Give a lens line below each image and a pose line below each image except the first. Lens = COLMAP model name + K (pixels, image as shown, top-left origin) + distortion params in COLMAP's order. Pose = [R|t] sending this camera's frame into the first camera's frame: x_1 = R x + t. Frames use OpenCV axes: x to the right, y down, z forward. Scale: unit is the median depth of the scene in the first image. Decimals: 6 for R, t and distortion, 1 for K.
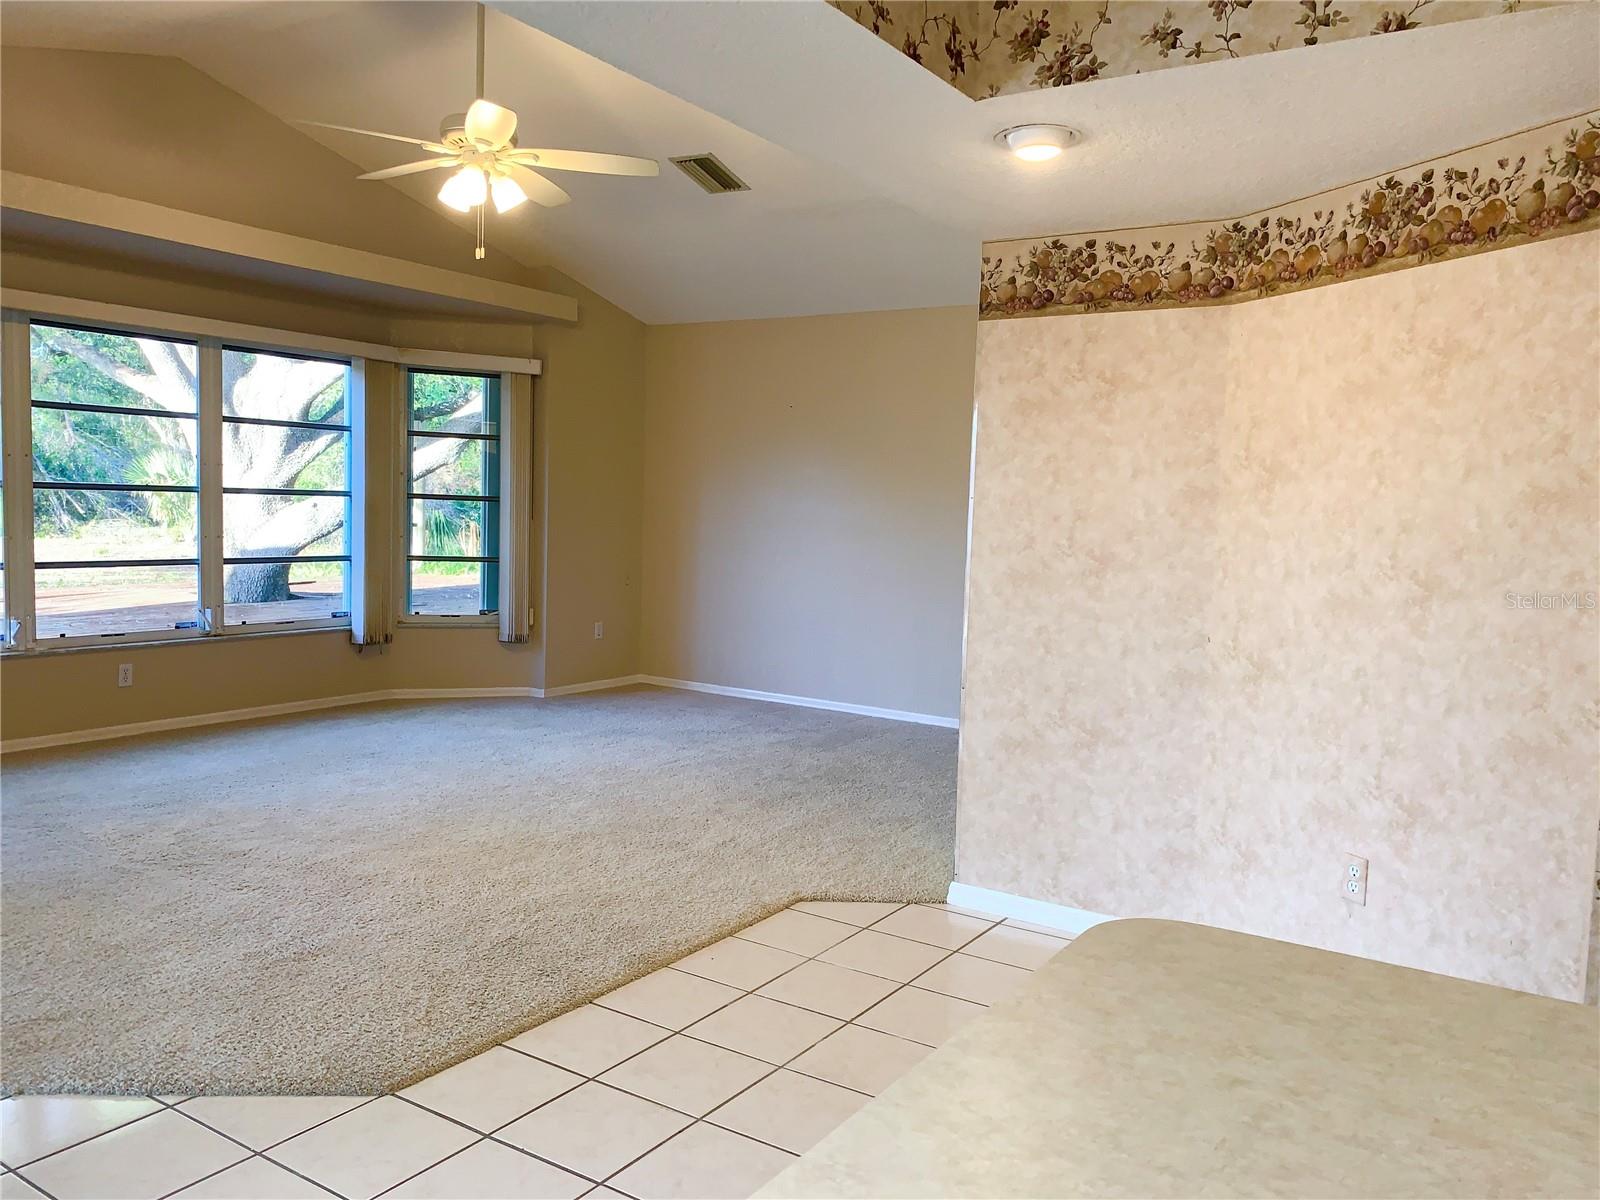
lens RADIAL K [[1219.9, 0, 802.7], [0, 1219.9, 601.7], [0, 0, 1]] dist [0.051694, -0.067583]
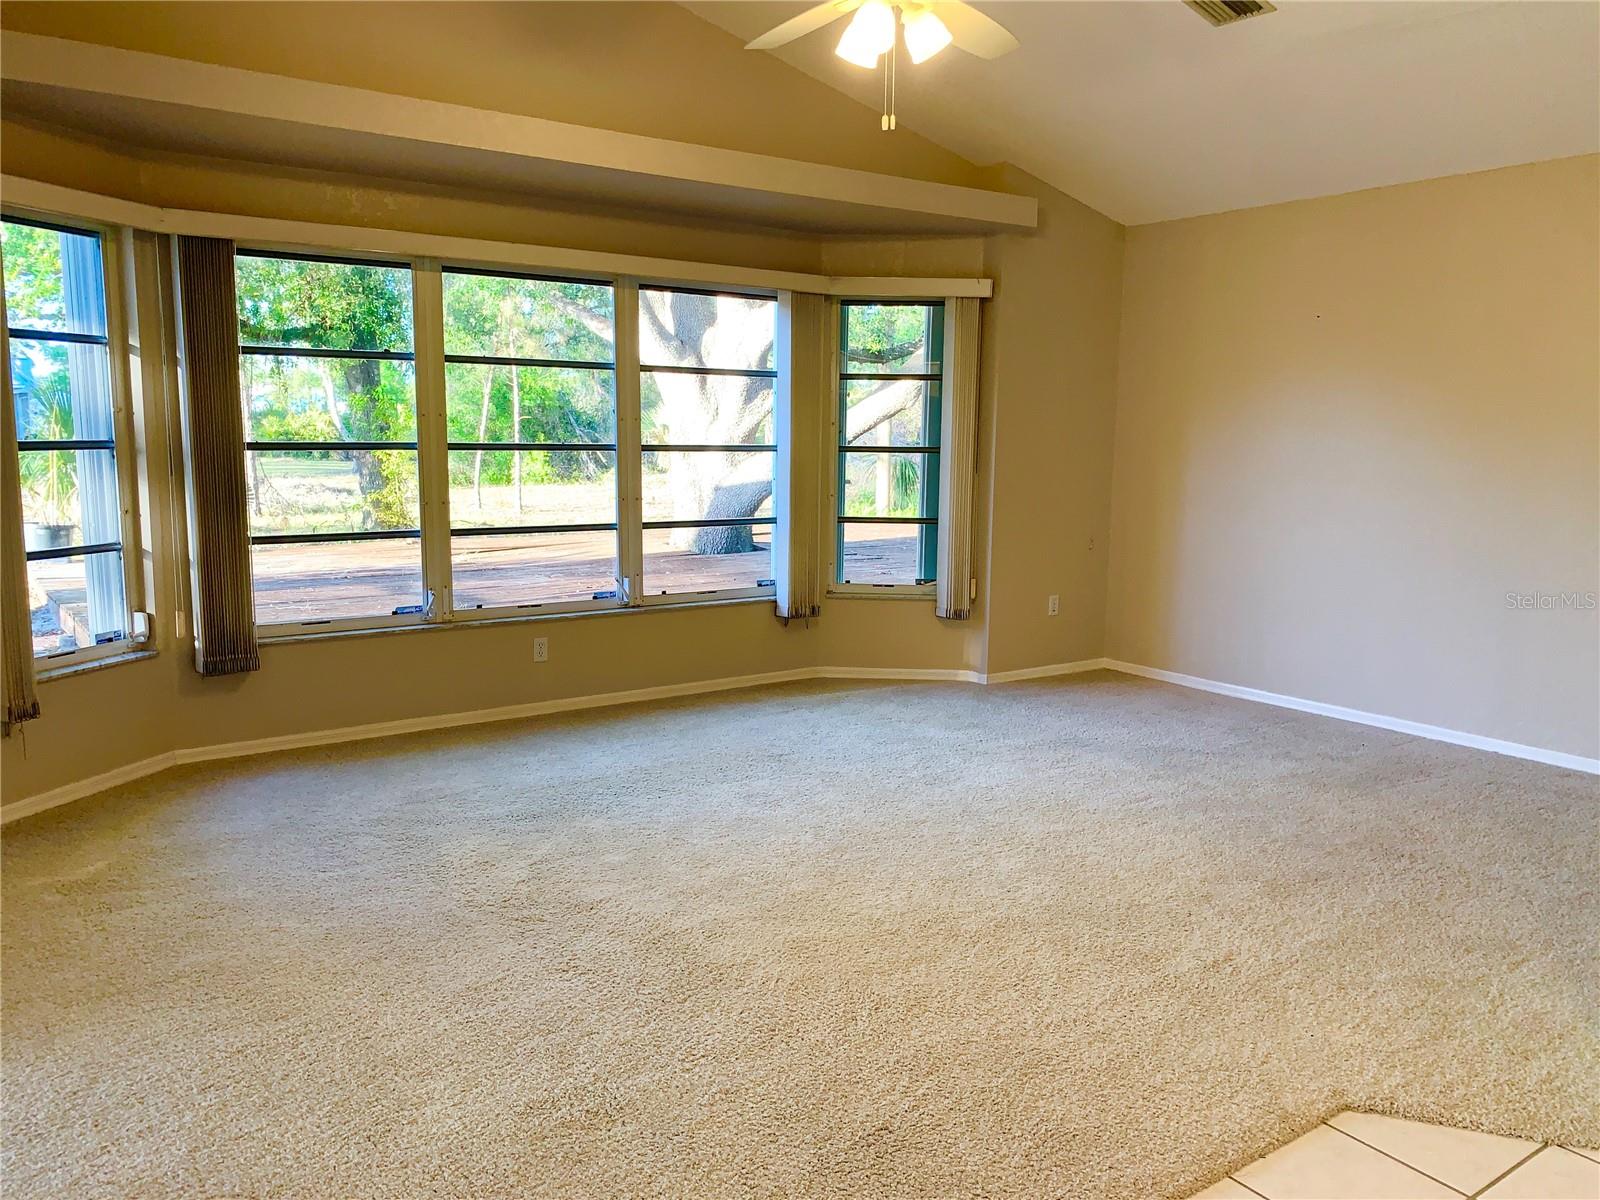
lens RADIAL K [[1219.9, 0, 807.4], [0, 1219.9, 605.4], [0, 0, 1]] dist [0.051694, -0.067583]
pose [[0.928795, 0.030287, -0.369355, -0.019989], [-0.010901, 0.998456, 0.054461, -0.024924], [0.370434, -0.046557, 0.927691, 0.203957]]
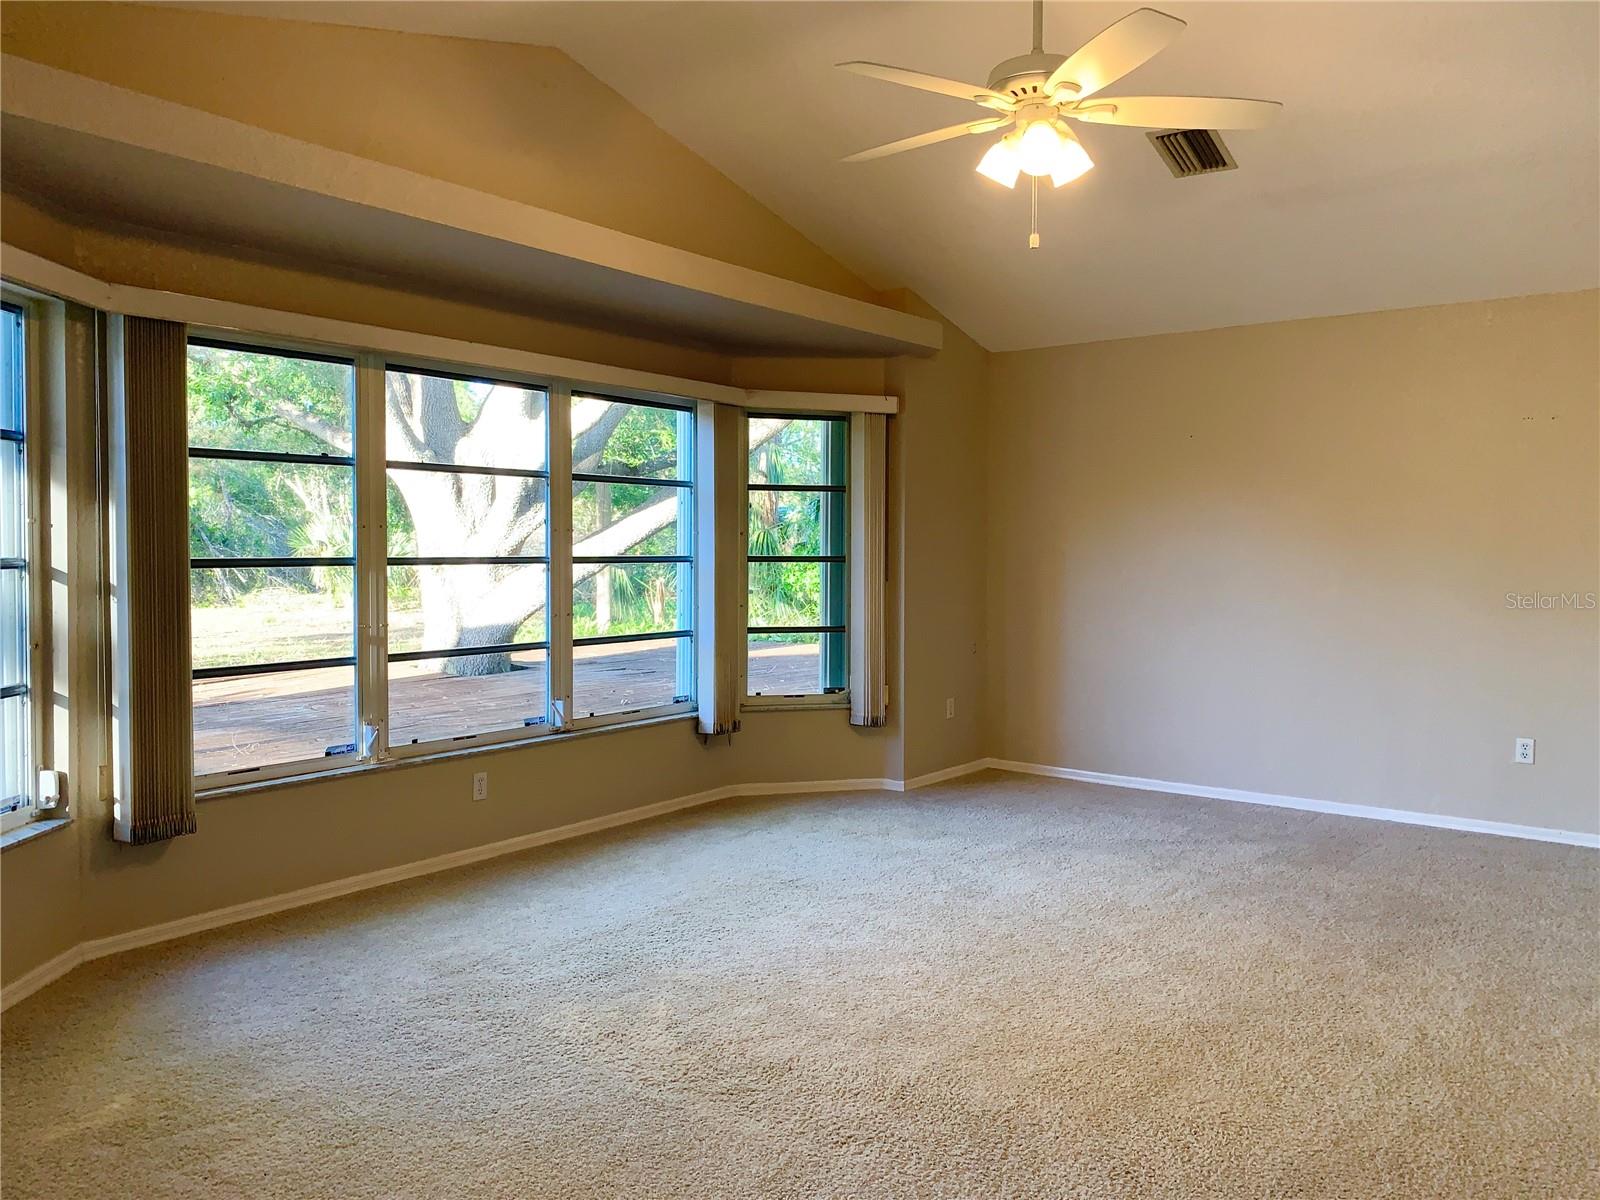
lens RADIAL K [[1219.9, 0, 811.8], [0, 1219.9, 577.8], [0, 0, 1]] dist [0.051694, -0.067583]
pose [[0.996783, -0.028901, -0.074759, -0.245716], [0.024498, 0.997948, -0.059155, -0.024593], [0.076316, 0.057133, 0.995446, 0.175358]]
